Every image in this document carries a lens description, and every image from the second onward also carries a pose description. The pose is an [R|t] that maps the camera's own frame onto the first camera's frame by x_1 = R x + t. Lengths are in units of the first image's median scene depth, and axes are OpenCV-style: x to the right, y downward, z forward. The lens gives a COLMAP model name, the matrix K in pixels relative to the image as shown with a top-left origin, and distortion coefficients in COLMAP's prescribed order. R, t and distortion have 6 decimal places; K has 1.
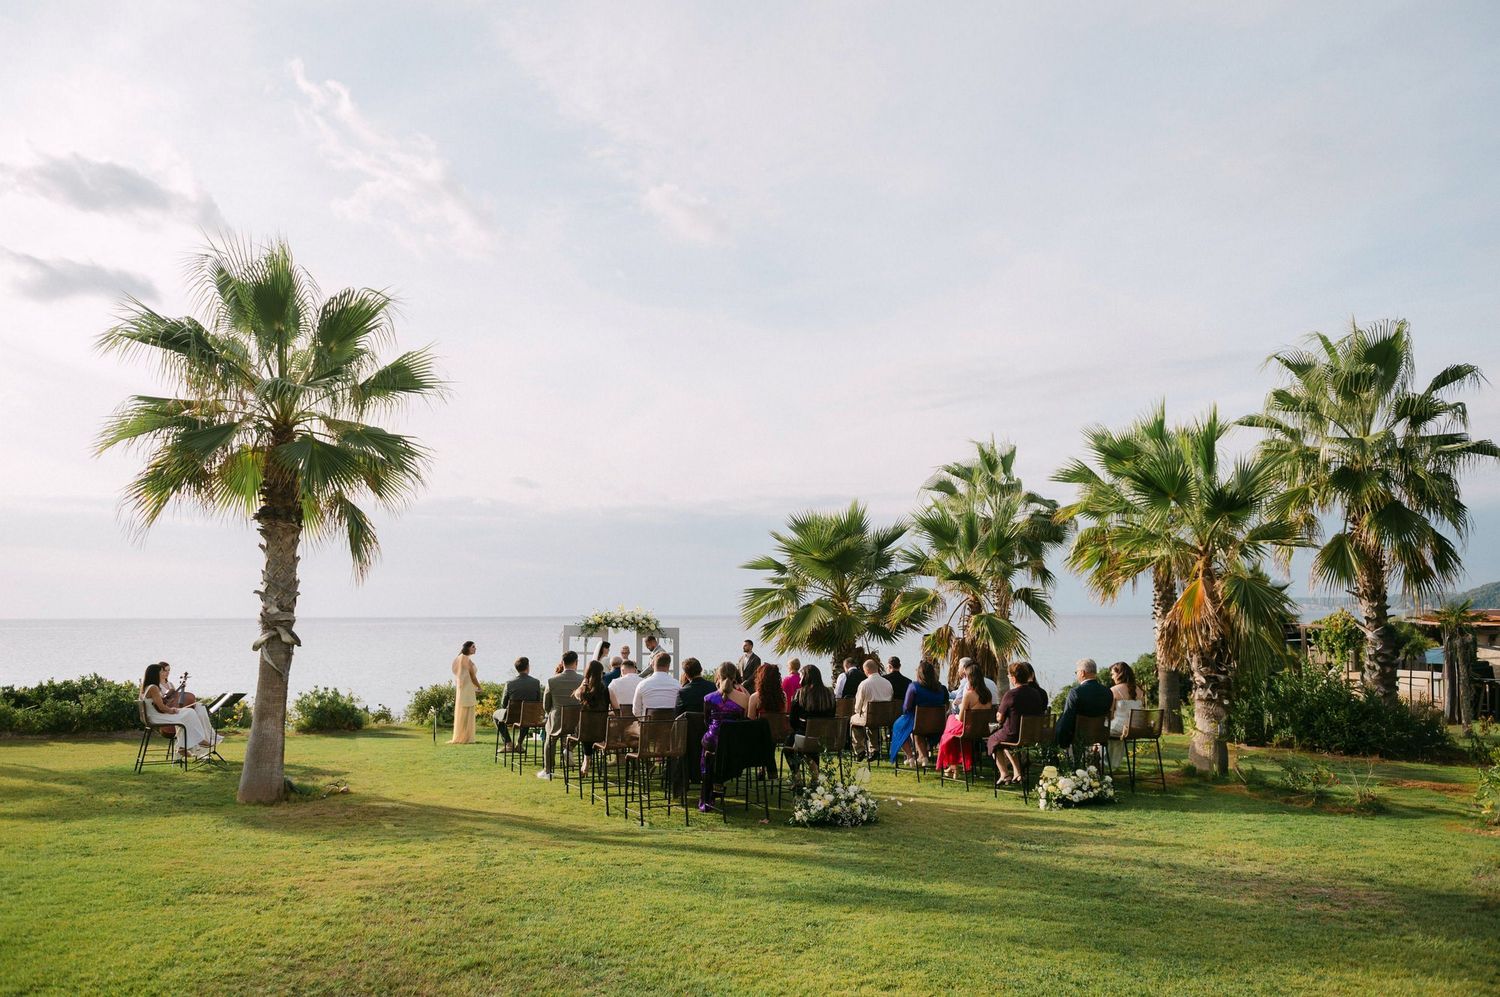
lens RADIAL K [[1010.3, 0, 751.6], [0, 1010.3, 526.9], [0, 0, 1]] dist [-0.005647, 0.005592]
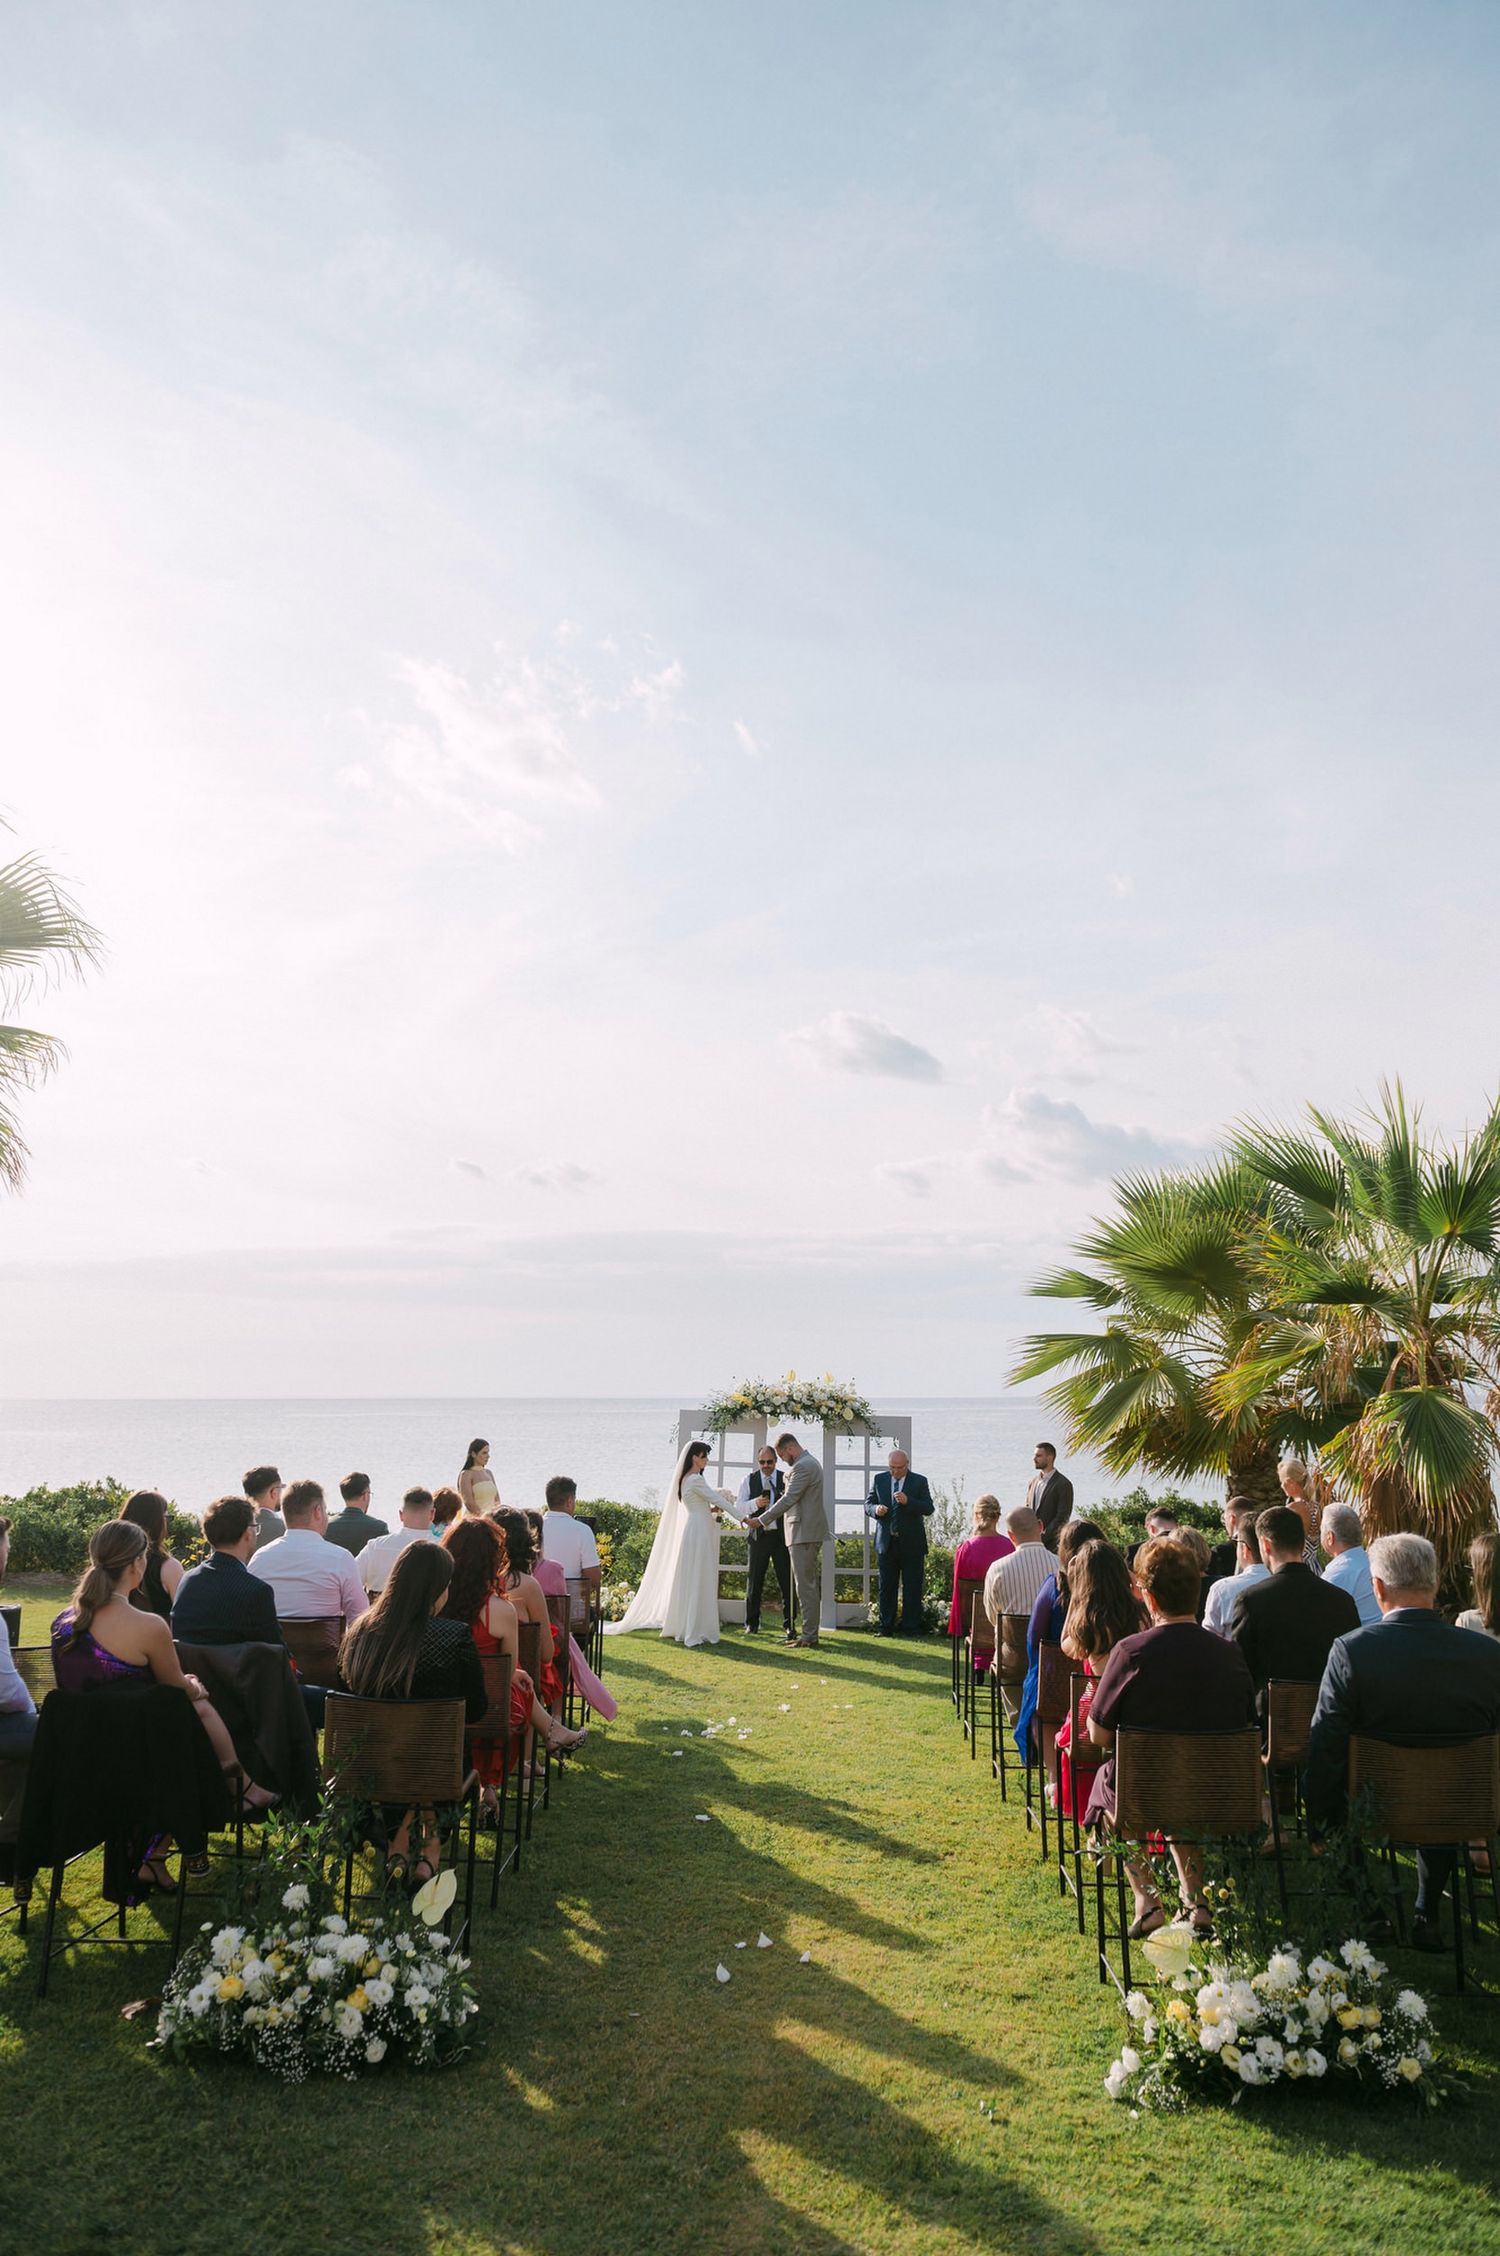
lens RADIAL K [[1519.4, 0, 750.0], [0, 1519.4, 1128.0], [0, 0, 1]] dist [-0.005647, 0.005592]
pose [[0.902349, -0.073174, -0.424749, 0.196802], [0.036702, 0.994949, -0.093435, 0.025417], [0.429440, 0.068721, 0.900477, 0.280617]]
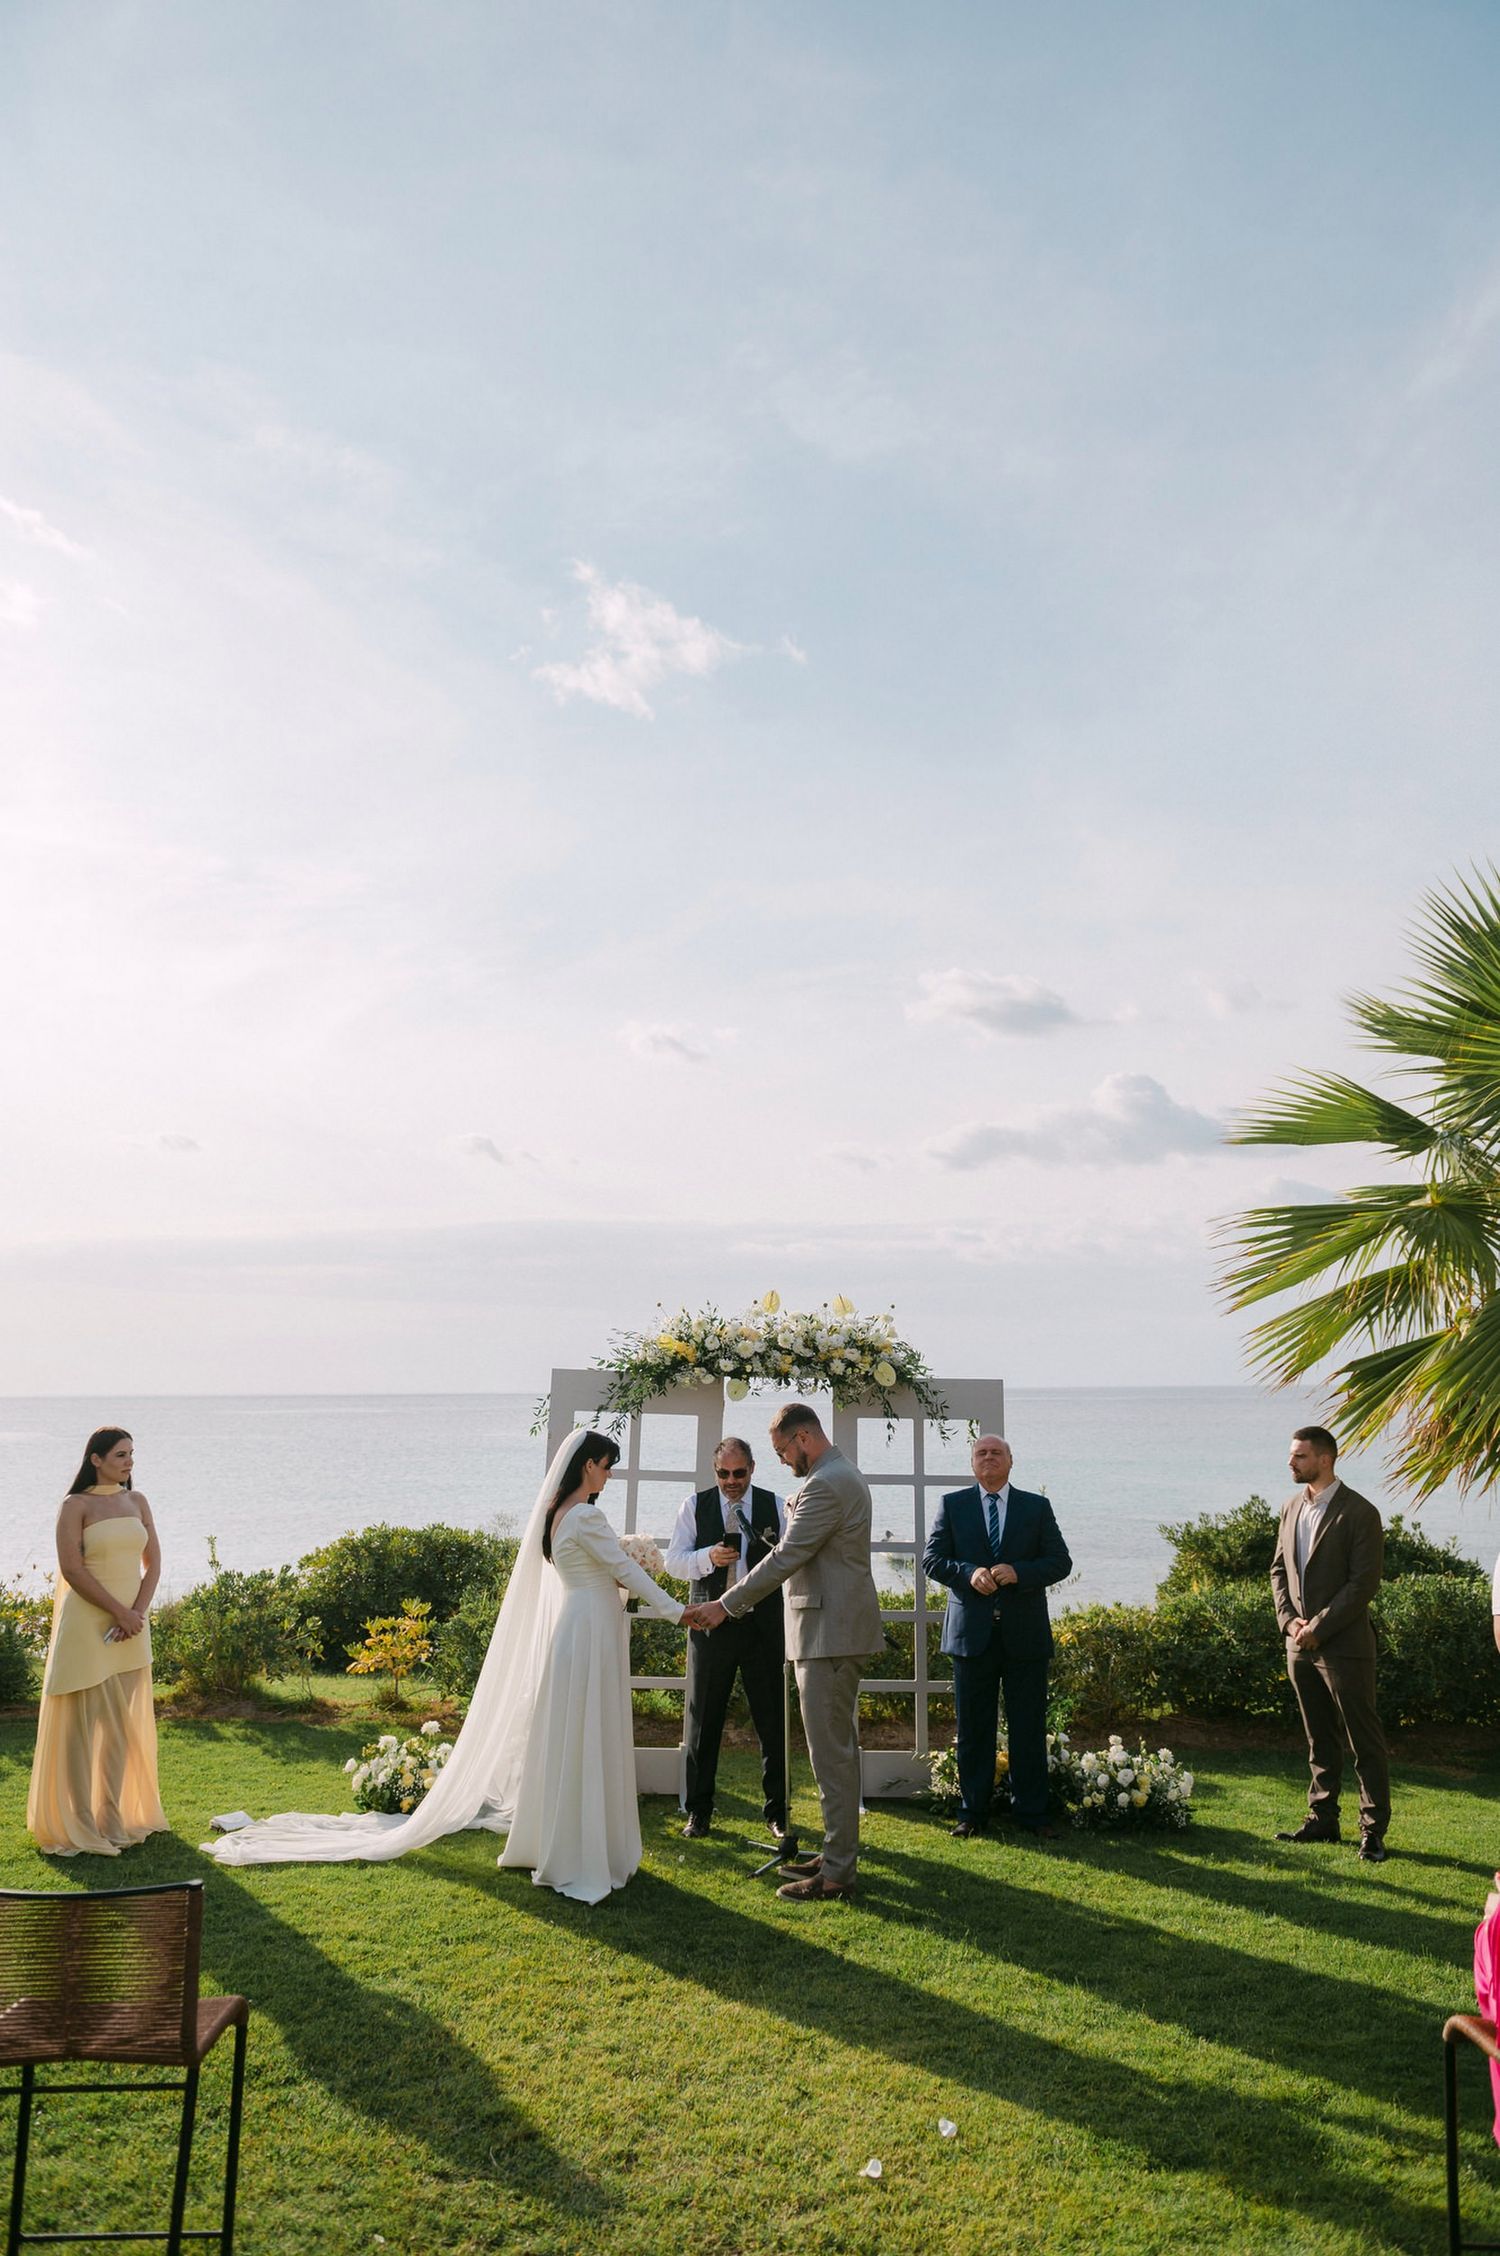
lens RADIAL K [[1519.4, 0, 750.0], [0, 1519.4, 1128.0], [0, 0, 1]] dist [-0.005647, 0.005592]
pose [[0.929323, -0.065644, -0.363388, 0.015728], [0.037380, 0.995741, -0.084279, 0.068604], [0.367372, 0.064739, 0.927818, 0.629806]]
